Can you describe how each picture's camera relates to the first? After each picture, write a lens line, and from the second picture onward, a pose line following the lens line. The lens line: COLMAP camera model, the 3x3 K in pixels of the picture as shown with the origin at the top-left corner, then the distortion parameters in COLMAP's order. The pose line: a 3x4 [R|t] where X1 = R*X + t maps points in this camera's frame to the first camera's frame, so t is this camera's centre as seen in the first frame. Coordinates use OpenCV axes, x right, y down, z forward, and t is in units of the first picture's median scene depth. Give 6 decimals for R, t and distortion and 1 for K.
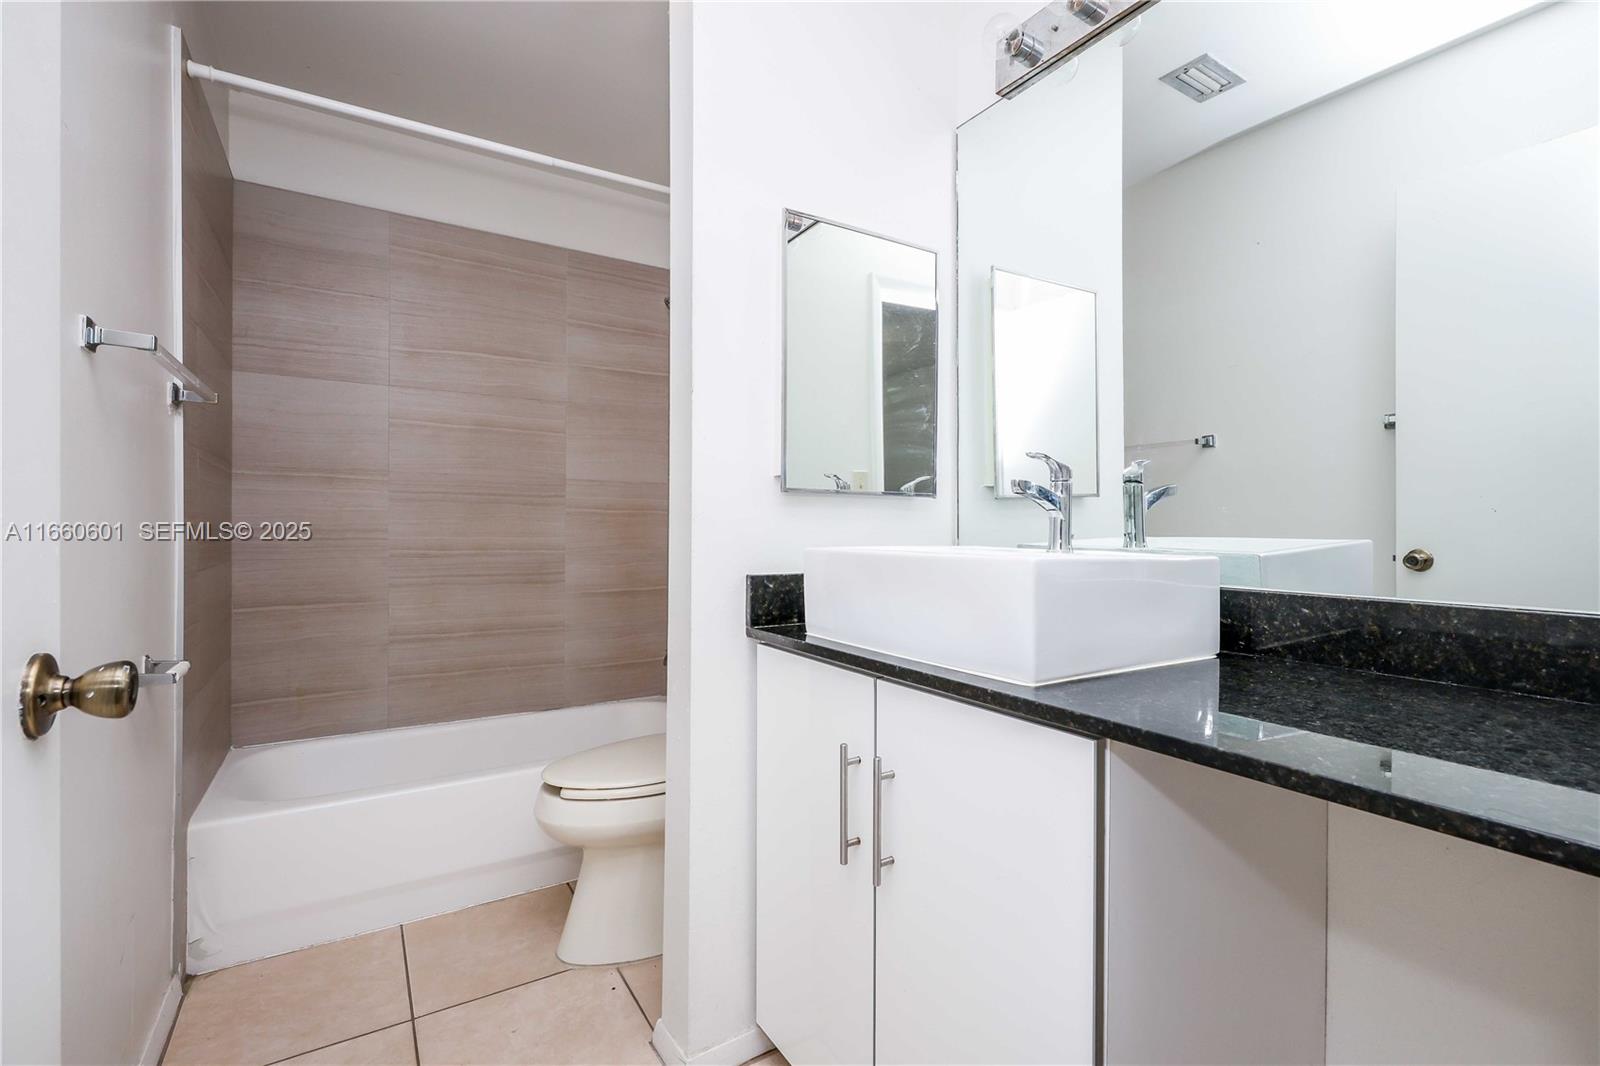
lens RADIAL K [[714.5, 0, 800.0], [0, 714.5, 533.0], [0, 0, 1]] dist [0.000606, -0.000239]
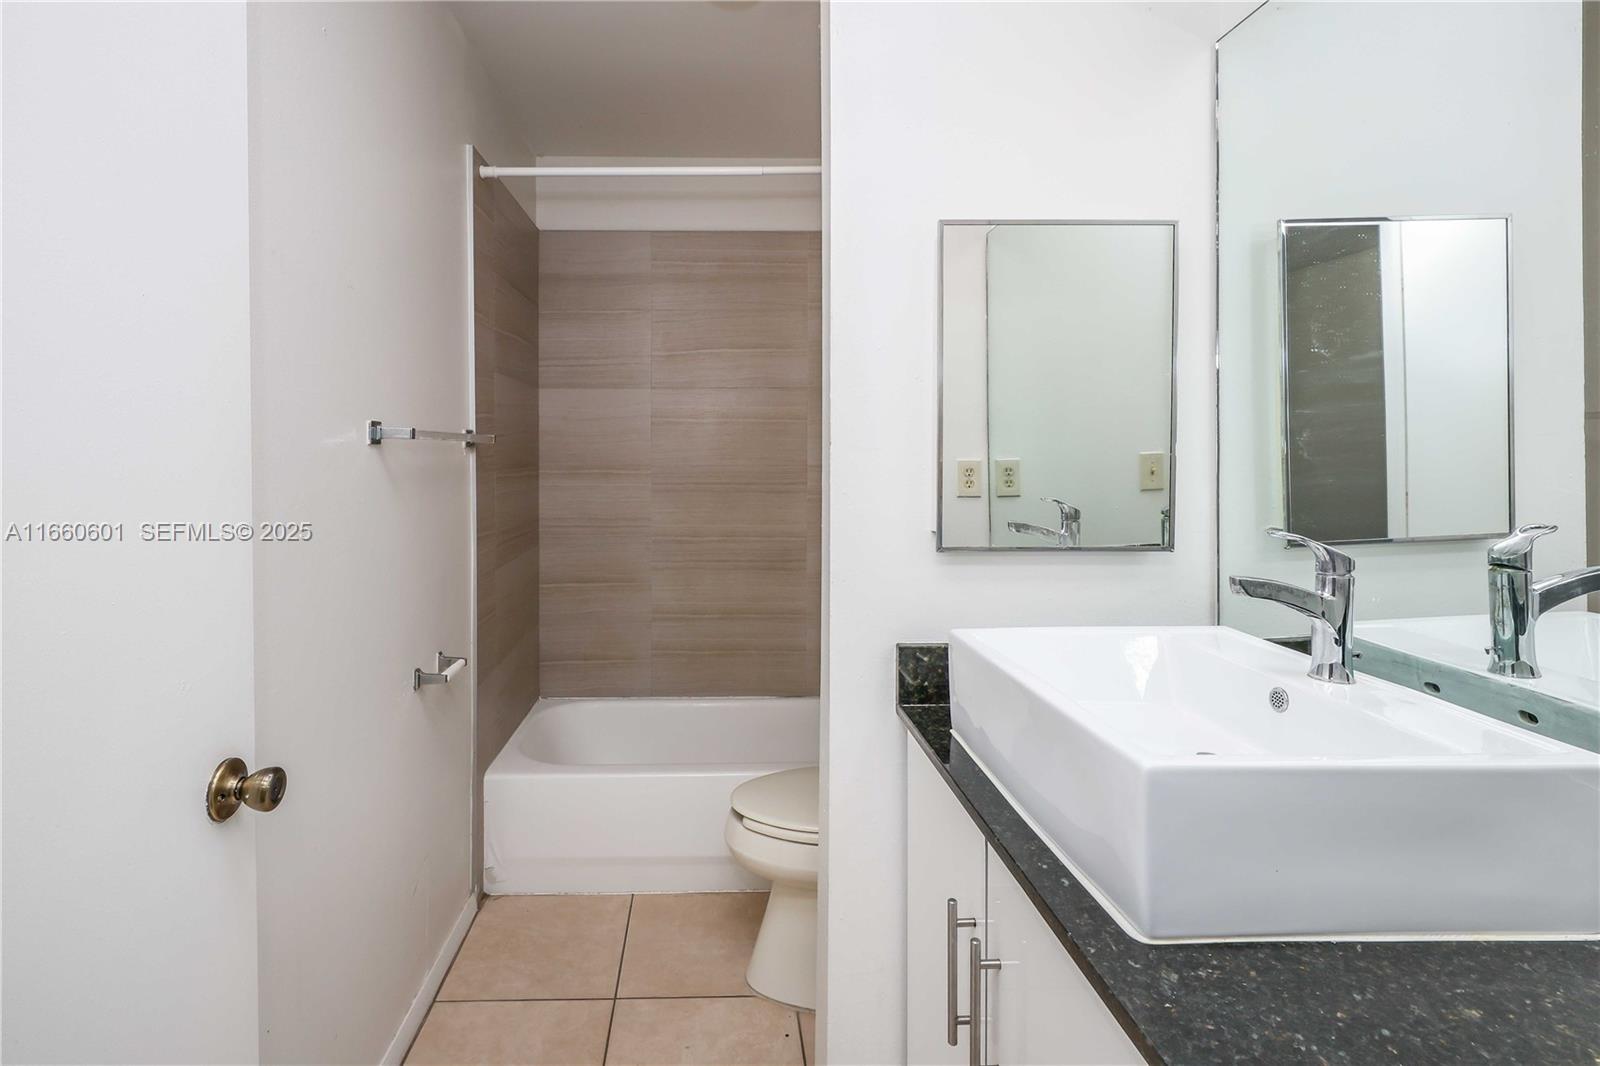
lens RADIAL K [[756.3, 0, 723.3], [0, 756.3, 471.2], [0, 0, 1]] dist [-0.002684, 0.011649]
pose [[0.858535, 0.003910, -0.512739, 0.184906], [0.003350, 0.999907, 0.013234, -0.141047], [0.512743, -0.013080, 0.858442, 0.076022]]
